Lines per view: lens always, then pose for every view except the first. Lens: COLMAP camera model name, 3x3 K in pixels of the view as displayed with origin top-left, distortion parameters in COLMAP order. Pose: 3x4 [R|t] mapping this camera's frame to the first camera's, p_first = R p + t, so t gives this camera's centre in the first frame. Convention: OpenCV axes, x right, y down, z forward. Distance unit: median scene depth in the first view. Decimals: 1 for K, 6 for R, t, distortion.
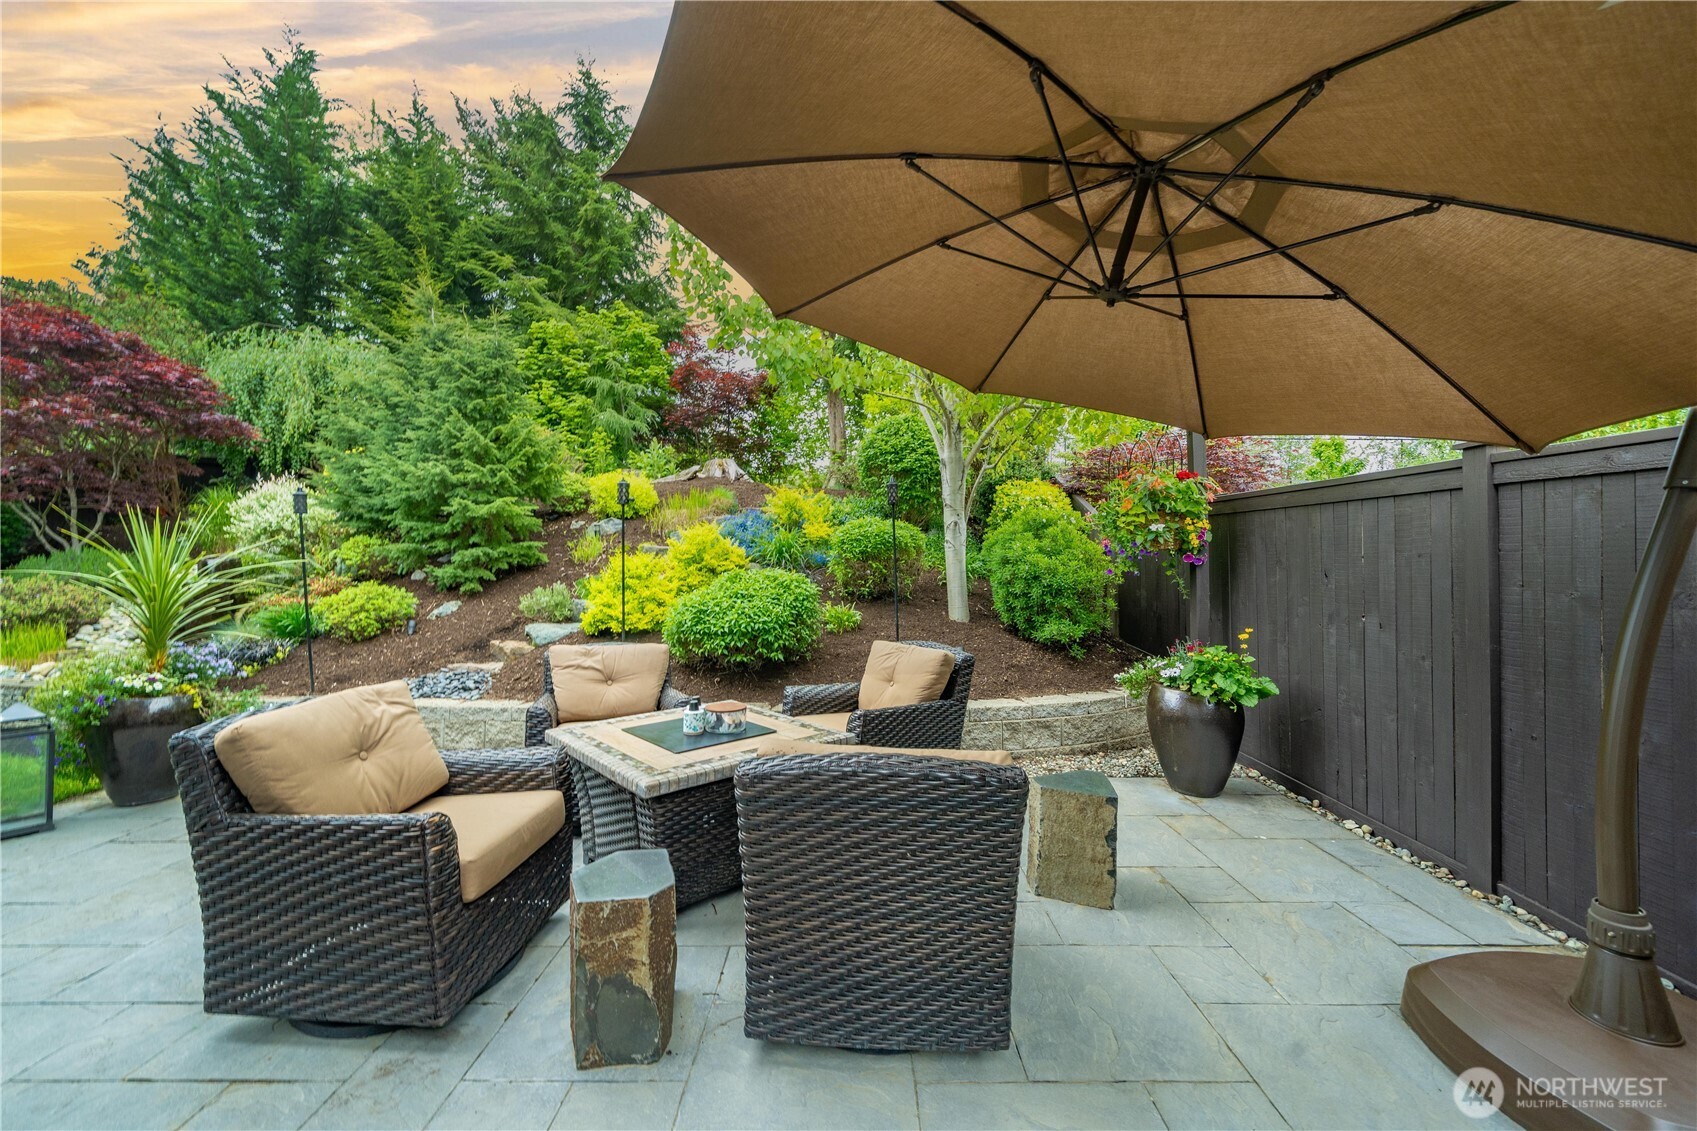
lens RADIAL K [[631.0, 0, 851.7], [0, 631.0, 555.4], [0, 0, 1]] dist [0.001591, 0.000076]
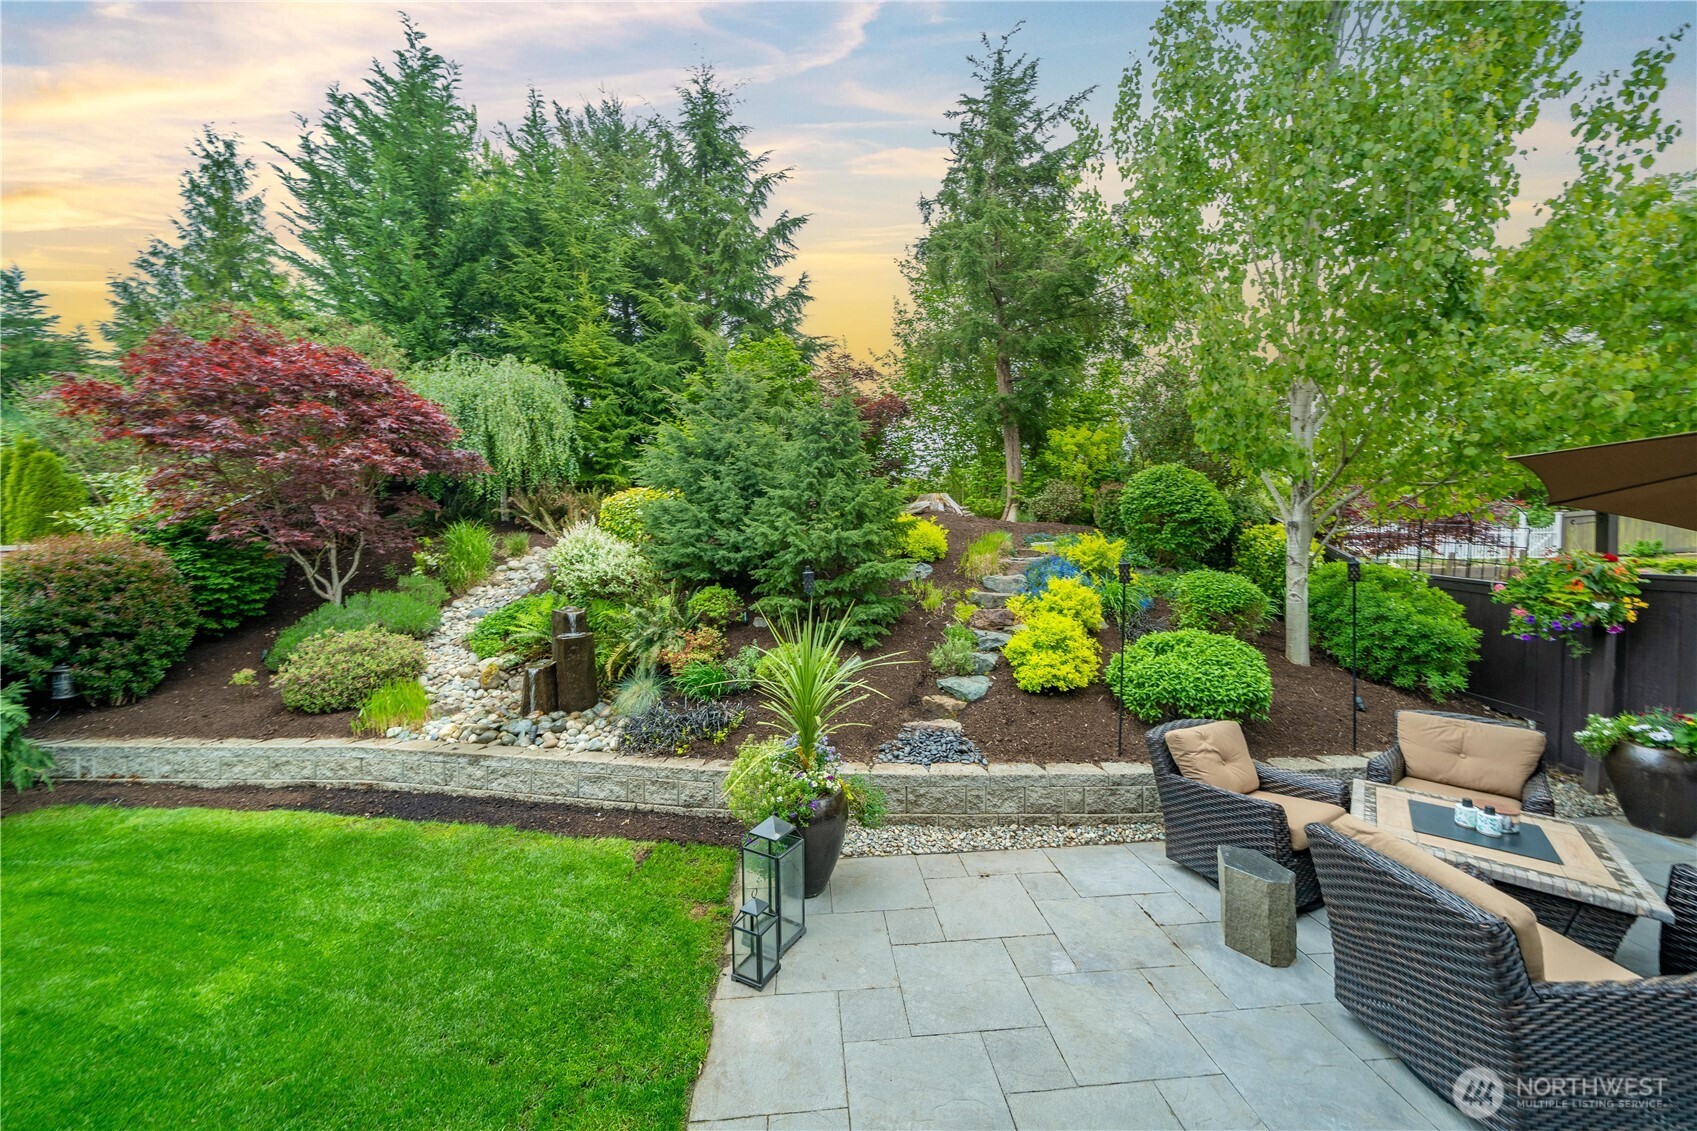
lens RADIAL K [[580.7, 0, 848.5], [0, 580.7, 569.9], [0, 0, 1]] dist [-0.002660, -0.000121]
pose [[0.996270, -0.007757, 0.085947, -0.426533], [0.003173, 0.998571, 0.053347, -0.073093], [-0.086238, -0.052875, 0.994870, 0.022685]]
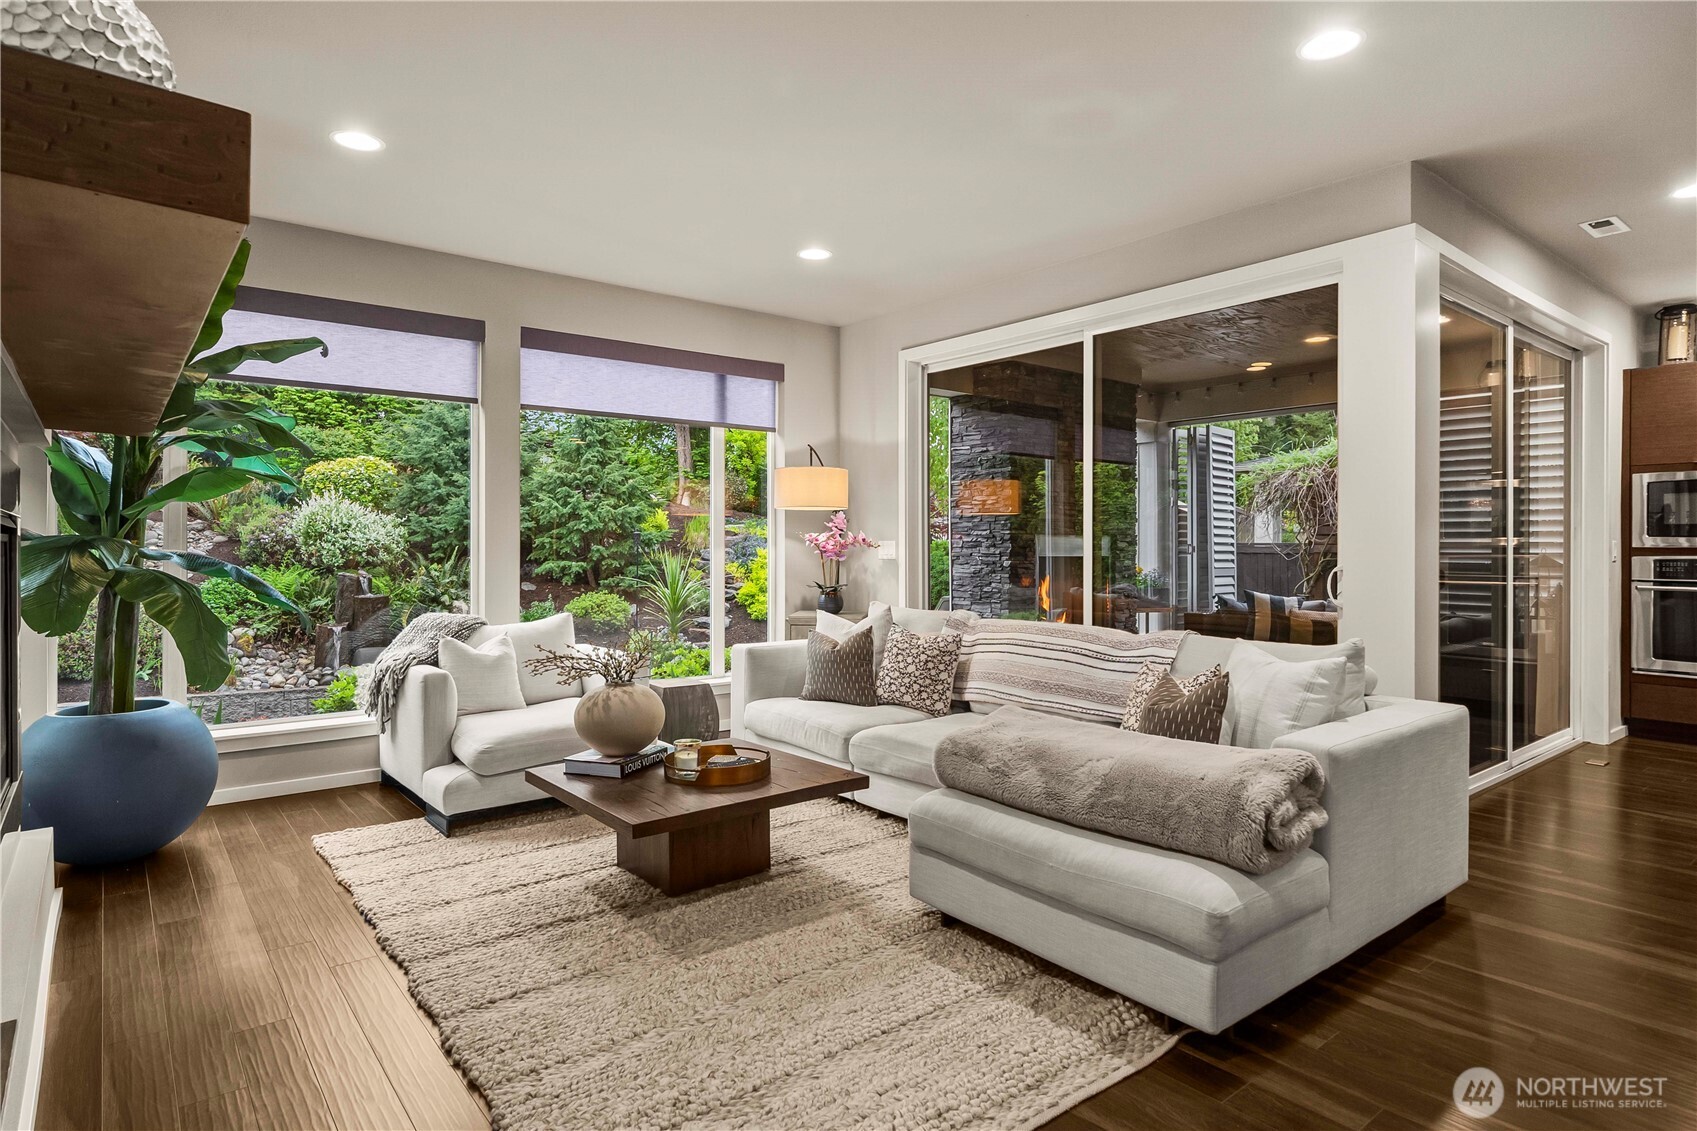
lens RADIAL K [[930.7, 0, 847.7], [0, 930.7, 563.5], [0, 0, 1]] dist [-0.004482, 0.000504]
pose [[0.782606, -0.004654, 0.622500, -0.893485], [-0.004691, 0.999900, 0.013373, -0.026798], [-0.622499, -0.013386, 0.782506, -0.506470]]
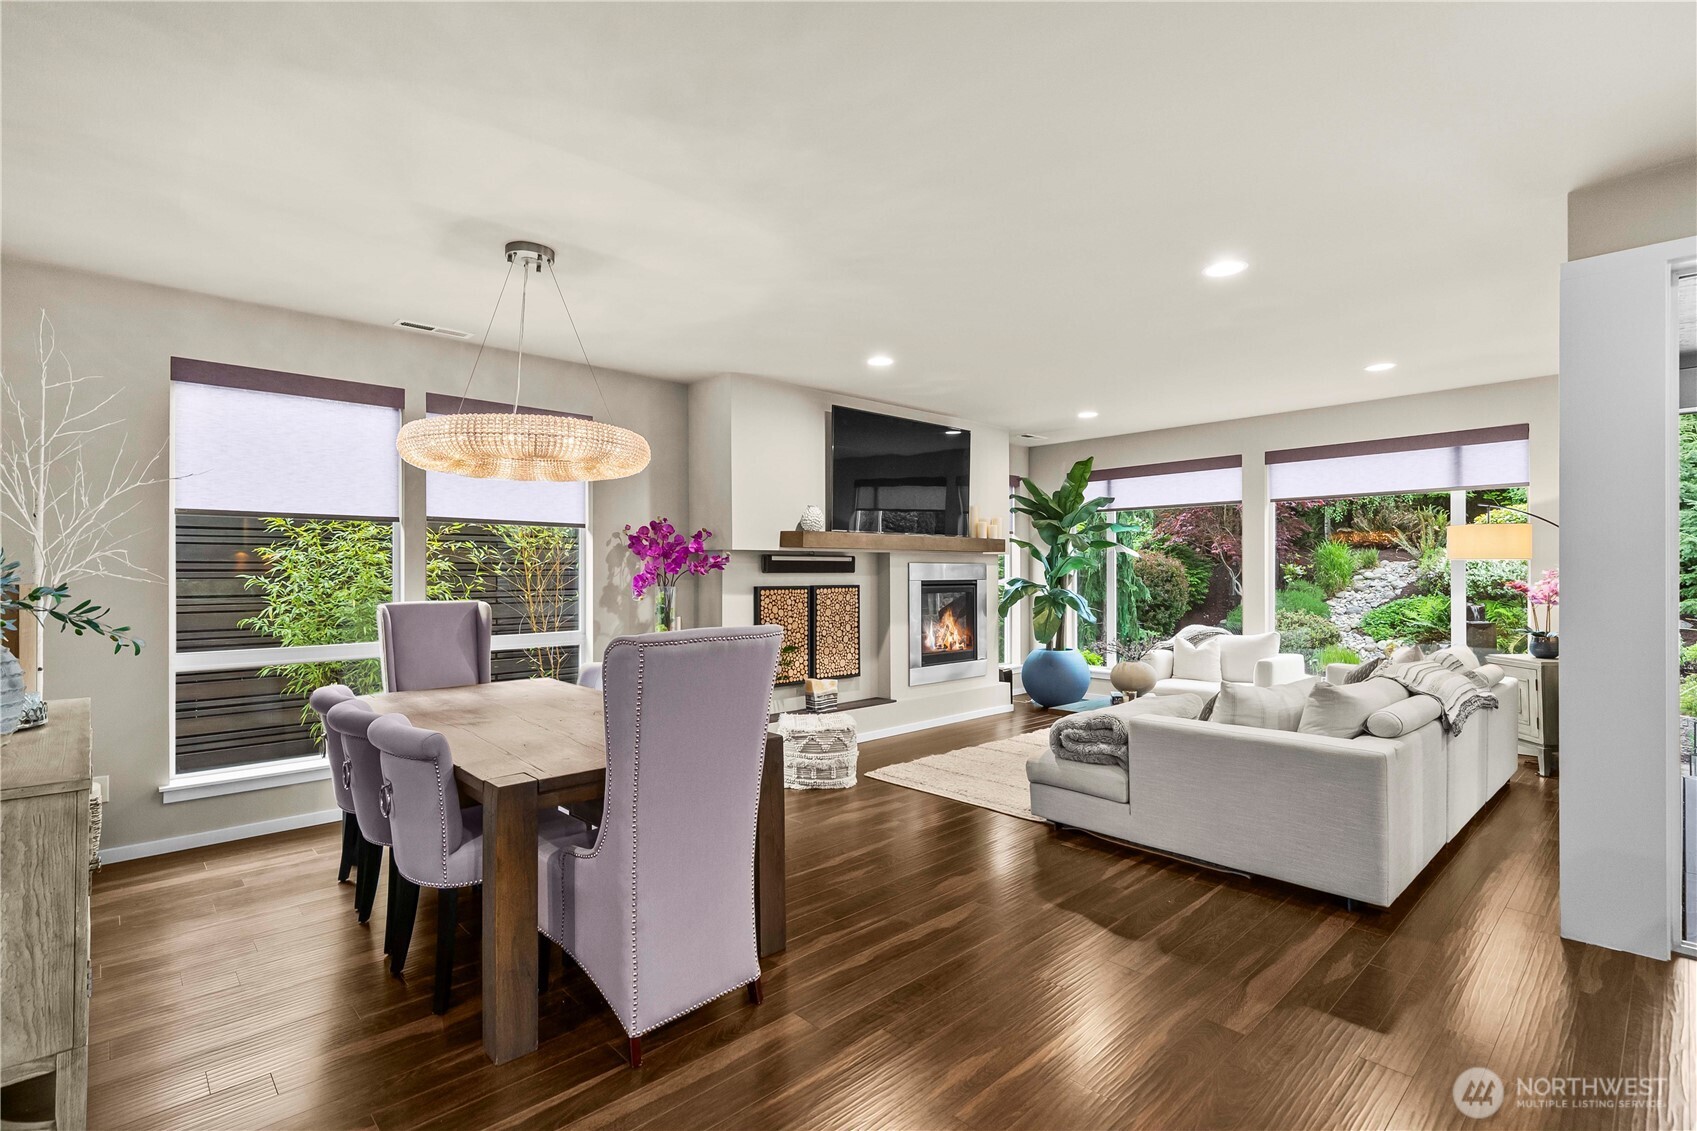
lens RADIAL K [[809.6, 0, 836.3], [0, 809.6, 570.9], [0, 0, 1]] dist [0.003015, 0.000209]
pose [[0.692182, 0.001943, -0.721720, -0.468519], [-0.000900, 0.999998, 0.001829, -0.044907], [0.721722, -0.000617, 0.692183, -0.755388]]
